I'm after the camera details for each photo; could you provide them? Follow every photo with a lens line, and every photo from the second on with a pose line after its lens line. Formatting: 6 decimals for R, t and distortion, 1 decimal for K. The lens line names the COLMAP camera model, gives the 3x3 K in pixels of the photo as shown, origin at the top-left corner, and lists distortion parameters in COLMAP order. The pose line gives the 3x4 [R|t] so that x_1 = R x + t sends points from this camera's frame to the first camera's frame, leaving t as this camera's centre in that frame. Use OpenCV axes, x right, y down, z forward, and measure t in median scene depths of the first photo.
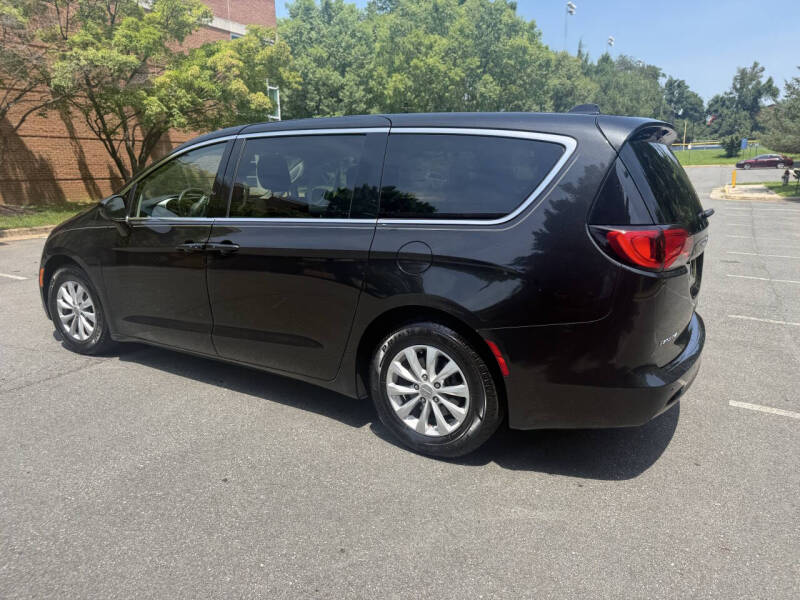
lens RADIAL K [[561.5, 0, 397.7], [0, 561.5, 296.8], [0, 0, 1]] dist [0.027287, -0.032691]
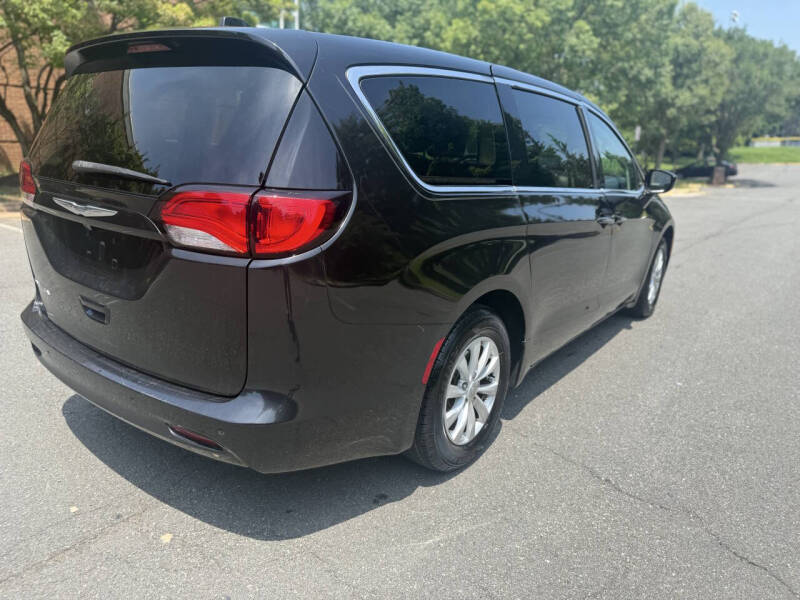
lens RADIAL K [[561.5, 0, 394.7], [0, 561.5, 292.7], [0, 0, 1]] dist [0.027287, -0.032691]
pose [[0.987213, 0.079985, -0.137885, 0.045167], [-0.076232, 0.996567, 0.032293, -0.049521], [0.139995, -0.021369, 0.989922, 0.224796]]
